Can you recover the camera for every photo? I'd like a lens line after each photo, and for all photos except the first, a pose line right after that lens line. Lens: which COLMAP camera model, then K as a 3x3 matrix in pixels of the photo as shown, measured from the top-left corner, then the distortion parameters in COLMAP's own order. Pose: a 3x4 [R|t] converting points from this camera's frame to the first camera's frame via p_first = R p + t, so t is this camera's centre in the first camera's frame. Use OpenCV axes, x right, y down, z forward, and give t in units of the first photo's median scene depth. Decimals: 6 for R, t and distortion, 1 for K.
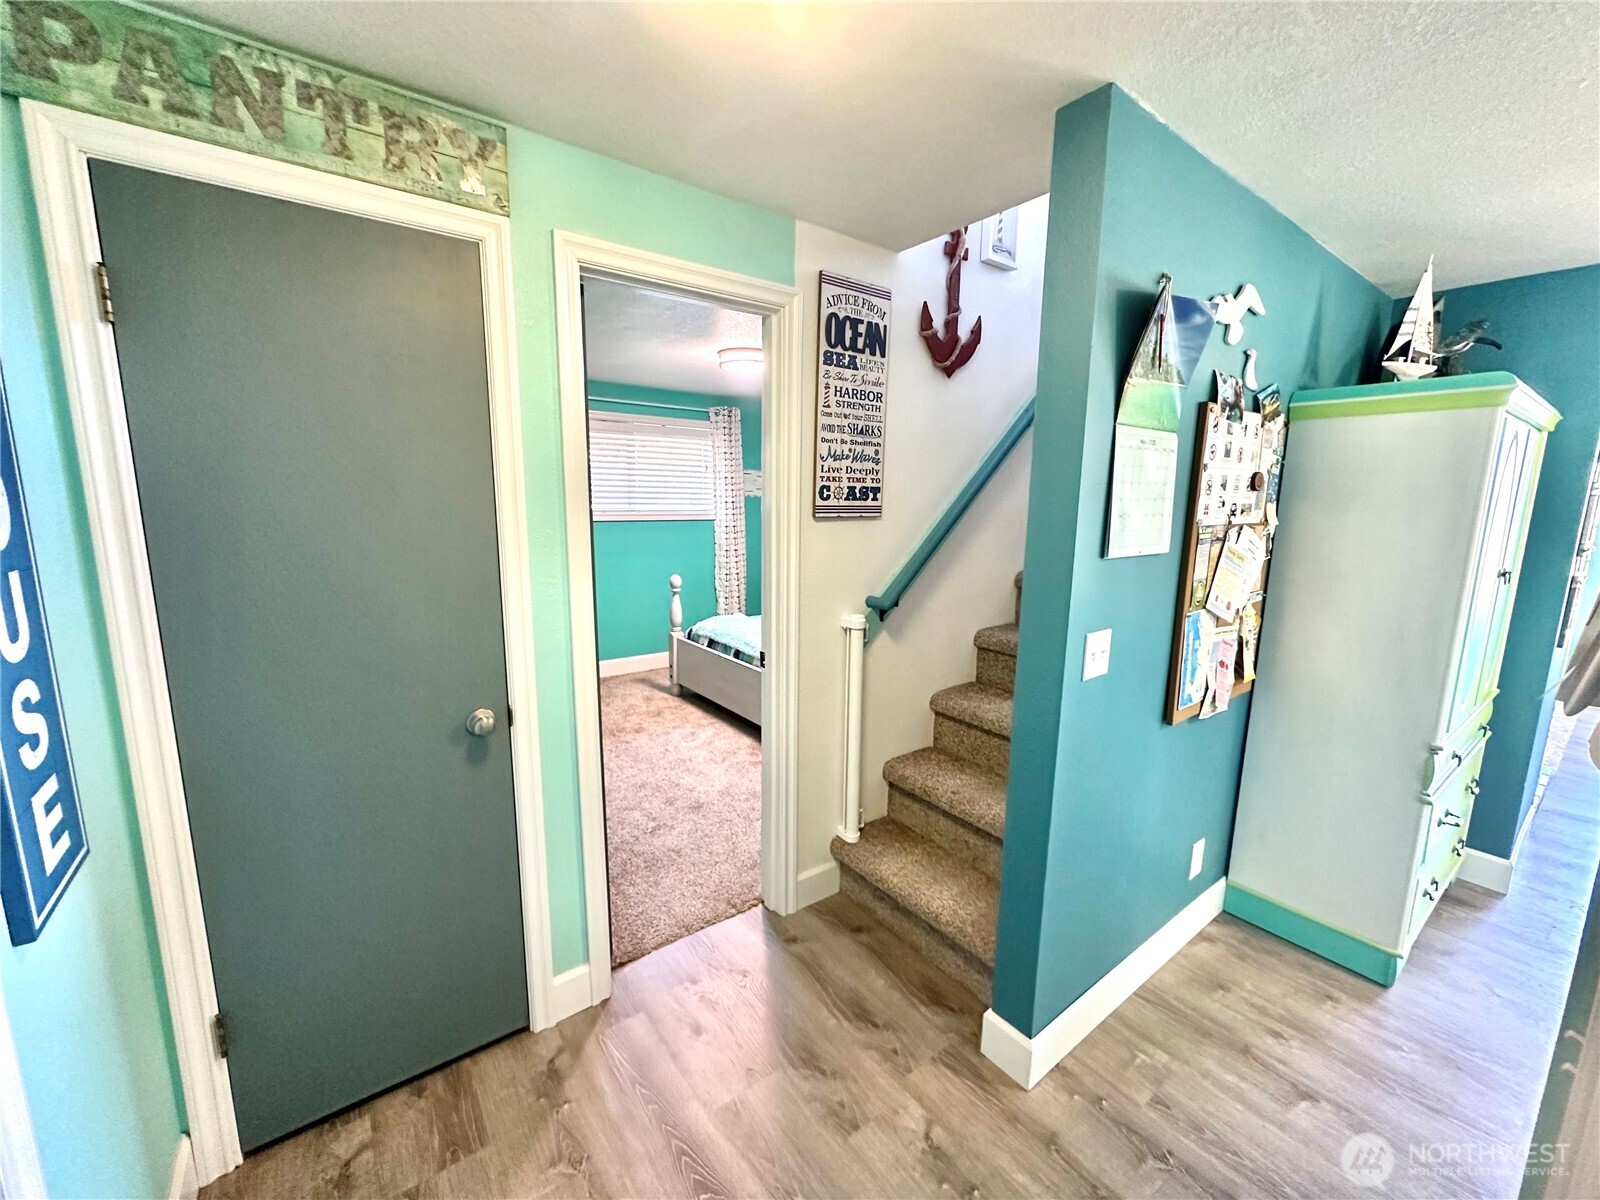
lens RADIAL K [[639.5, 0, 798.3], [0, 639.5, 602.0], [0, 0, 1]] dist [-0.003541, 0.000585]
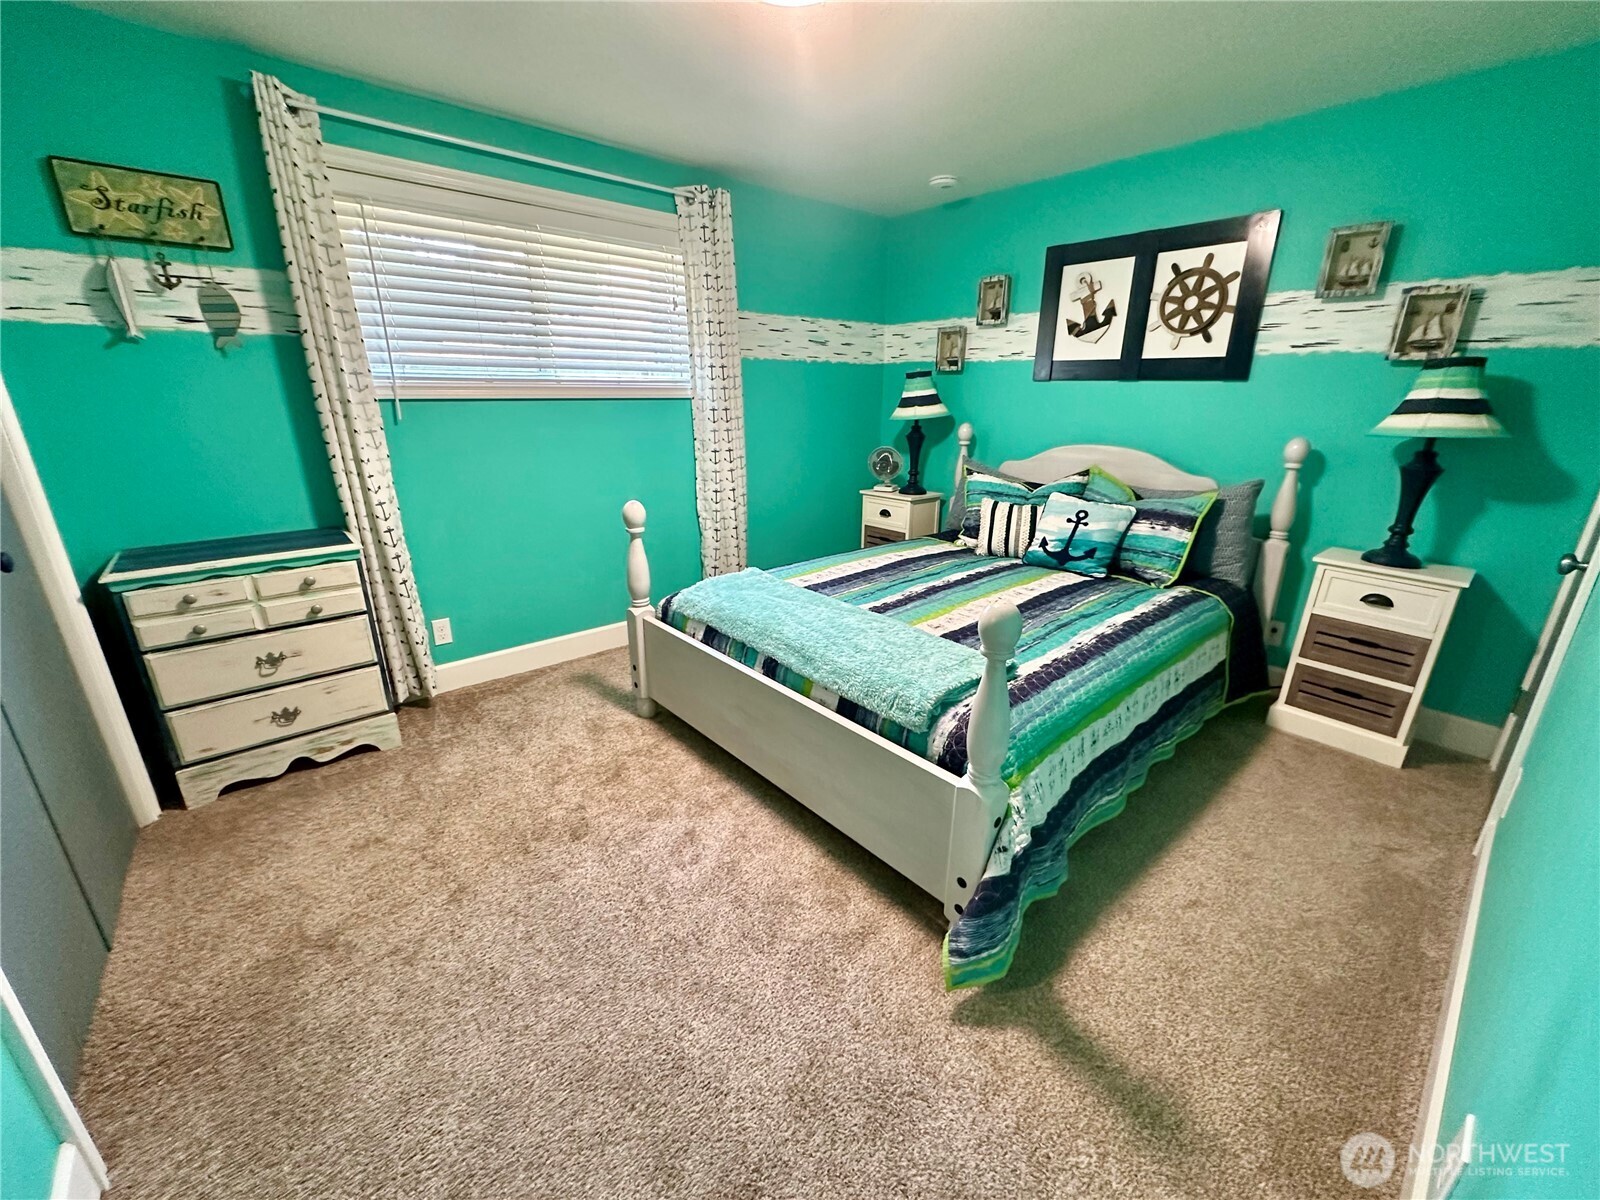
lens RADIAL K [[639.5, 0, 803.5], [0, 639.5, 600.6], [0, 0, 1]] dist [-0.003541, 0.000585]
pose [[0.996747, -0.029335, 0.075067, -0.080745], [0.017267, 0.987506, 0.156631, -0.035698], [-0.078724, -0.154826, 0.984800, 0.393197]]
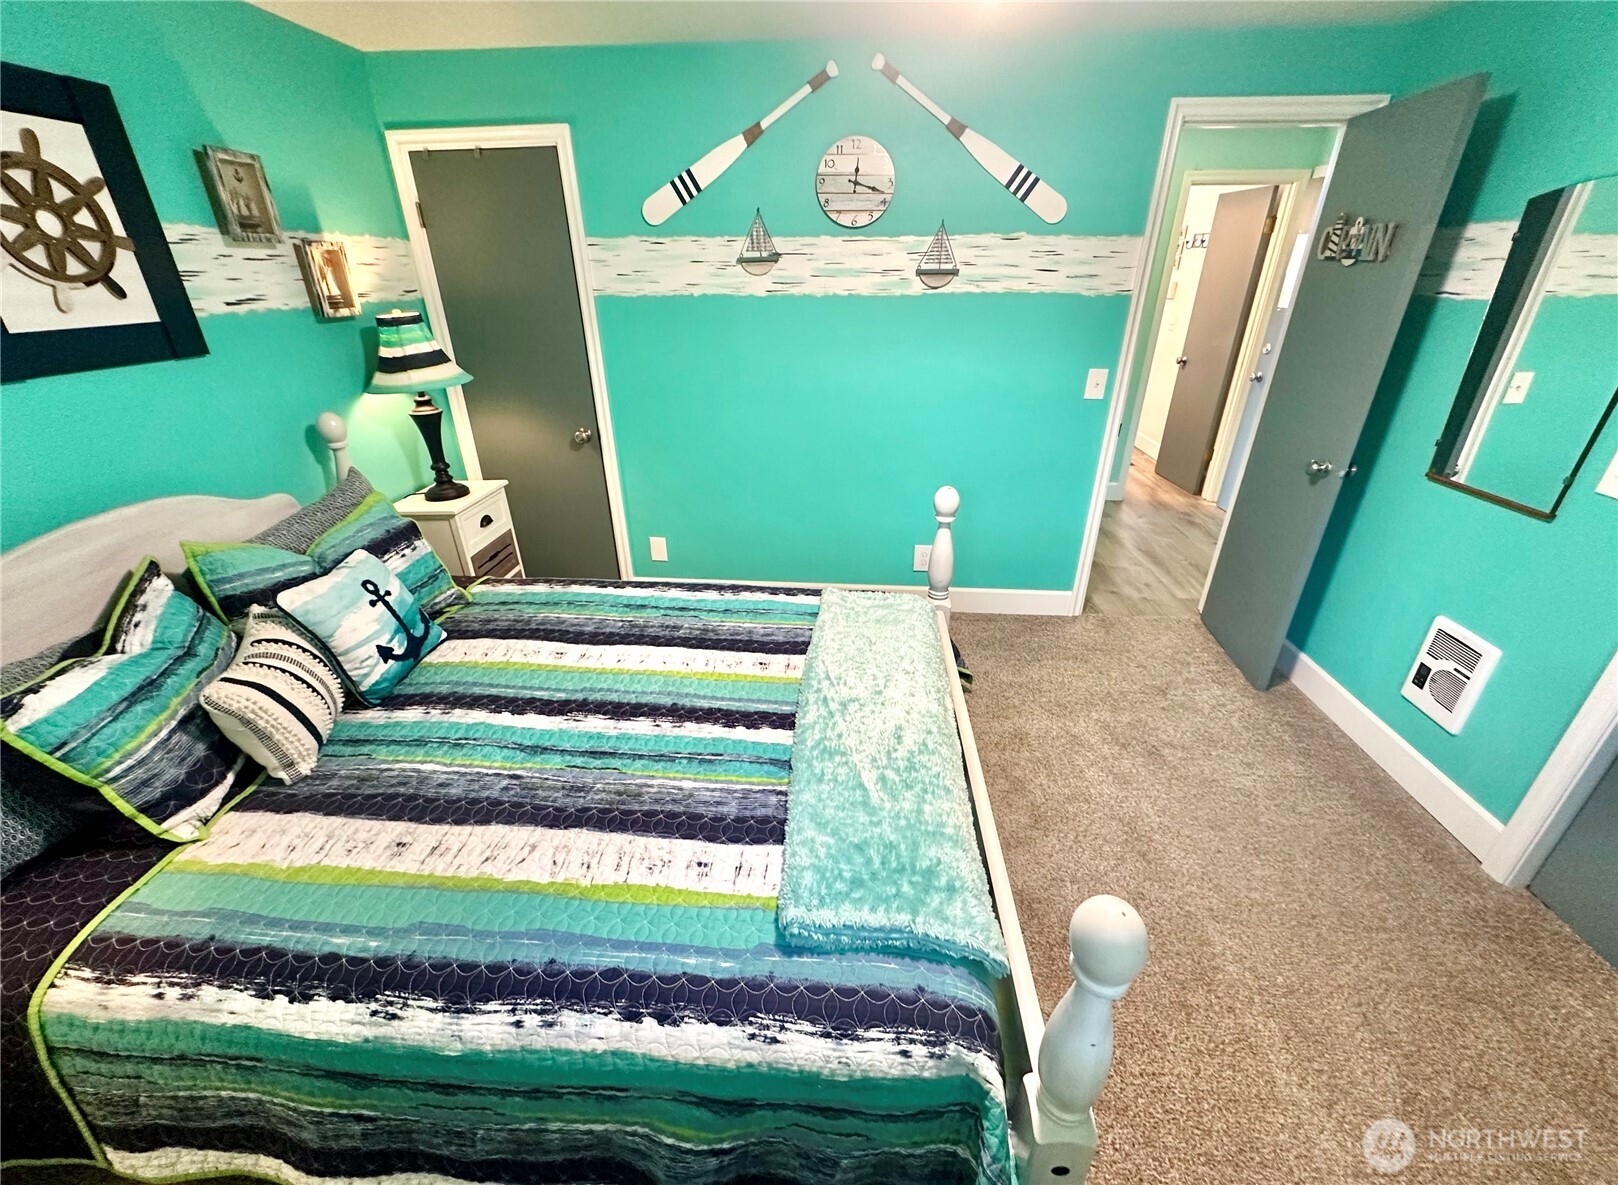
lens RADIAL K [[646.6, 0, 809.6], [0, 646.6, 578.6], [0, 0, 1]] dist [-0.003541, 0.000585]
pose [[-0.756735, -0.296282, 0.582725, -0.180338], [0.100487, 0.828083, 0.551527, -0.190486], [-0.645952, 0.475916, -0.596867, 0.978262]]
